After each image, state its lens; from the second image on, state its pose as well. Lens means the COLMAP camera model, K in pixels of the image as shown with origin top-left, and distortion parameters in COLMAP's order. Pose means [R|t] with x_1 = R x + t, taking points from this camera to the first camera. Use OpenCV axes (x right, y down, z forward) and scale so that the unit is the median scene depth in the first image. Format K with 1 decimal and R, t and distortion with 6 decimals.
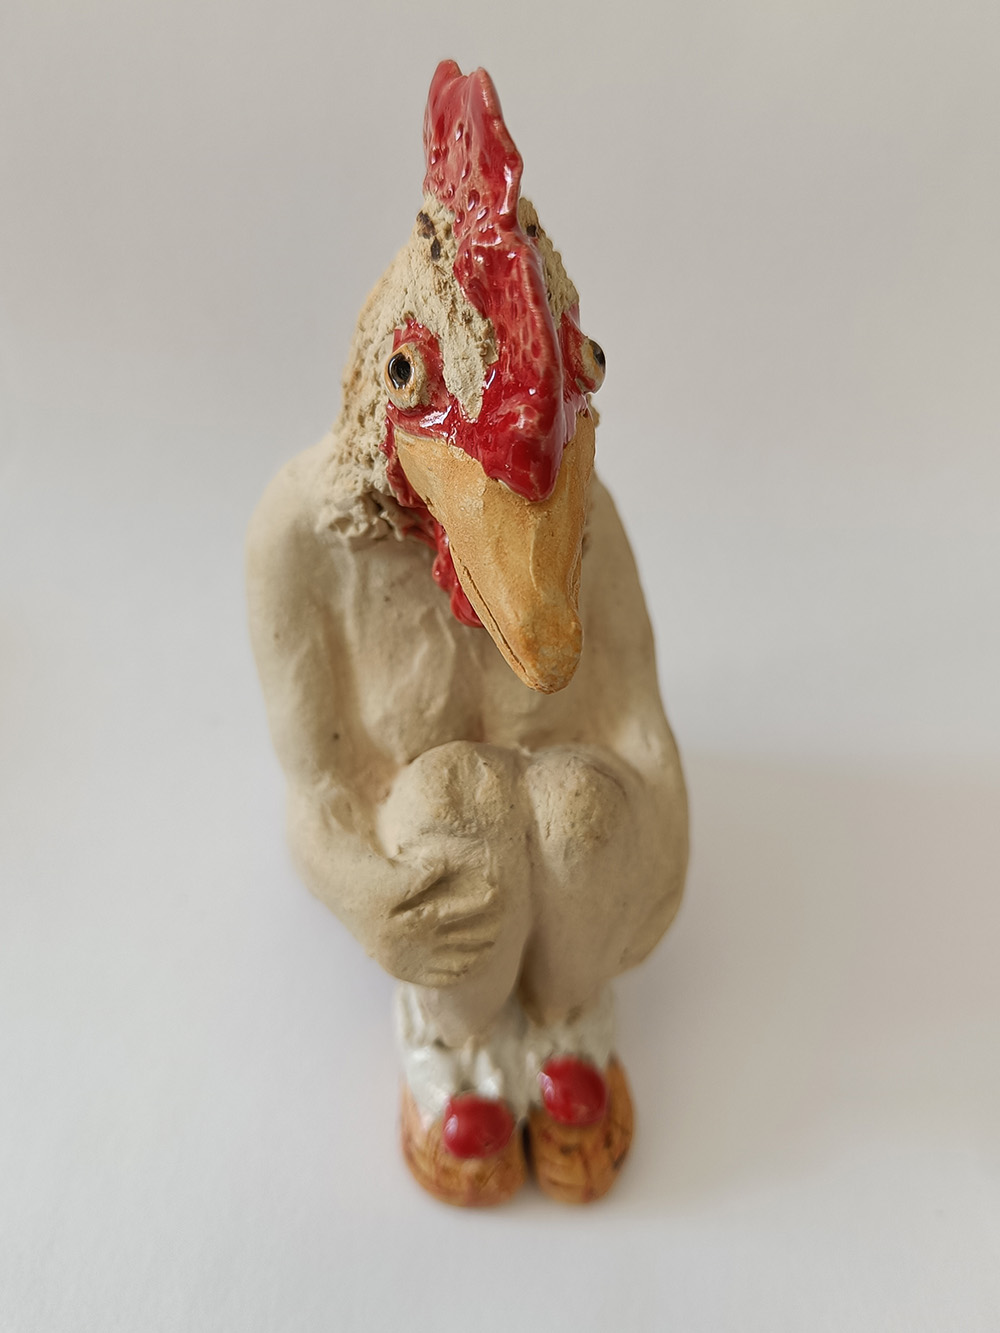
lens RADIAL K [[1146.1, 0, 510.4], [0, 1146.1, 666.1], [0, 0, 1]] dist [-0.027609, -0.011083]
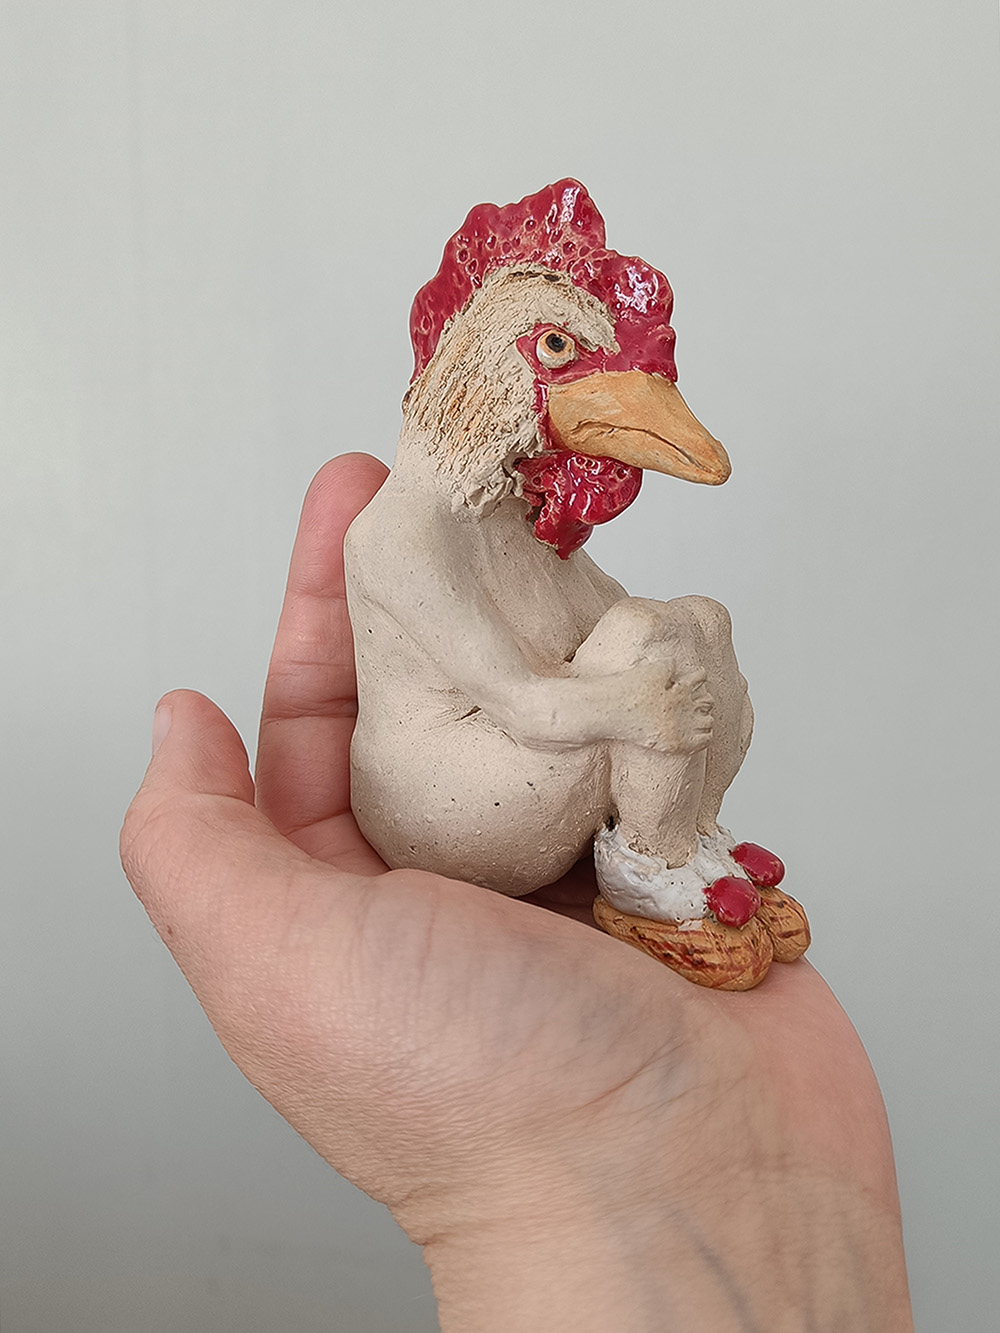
lens RADIAL K [[1146.1, 0, 522.2], [0, 1146.1, 664.1], [0, 0, 1]] dist [-0.027609, -0.011083]
pose [[0.739966, -0.180791, 0.647893, -1.114981], [0.451402, 0.847568, -0.279042, 0.493646], [-0.498685, 0.498941, 0.708781, 0.088067]]
